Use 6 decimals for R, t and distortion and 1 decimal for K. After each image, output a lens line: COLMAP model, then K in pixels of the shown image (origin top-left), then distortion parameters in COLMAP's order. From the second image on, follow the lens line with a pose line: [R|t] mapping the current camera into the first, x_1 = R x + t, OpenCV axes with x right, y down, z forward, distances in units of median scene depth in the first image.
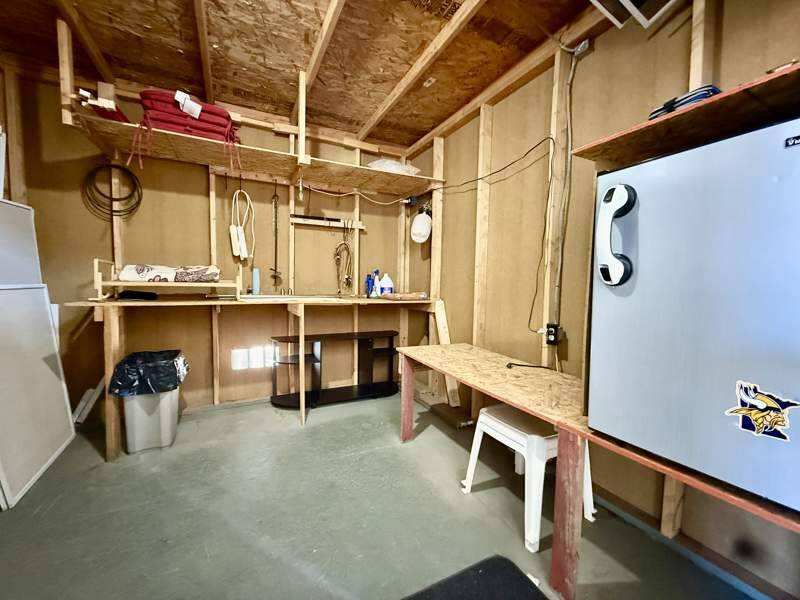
lens RADIAL K [[321.4, 0, 399.0], [0, 321.4, 301.3], [0, 0, 1]] dist [-0.008626, 0.001321]
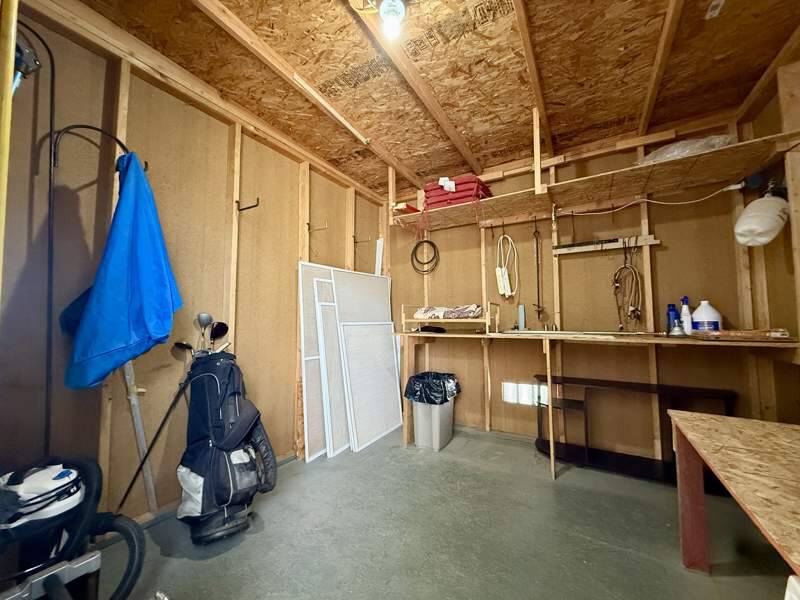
lens RADIAL K [[321.4, 0, 394.0], [0, 321.4, 300.3], [0, 0, 1]] dist [-0.008626, 0.001321]
pose [[0.509546, -0.074906, -0.857177, 0.243997], [-0.037069, 0.993368, -0.108842, 0.010946], [0.859645, 0.087235, 0.503390, 0.132789]]
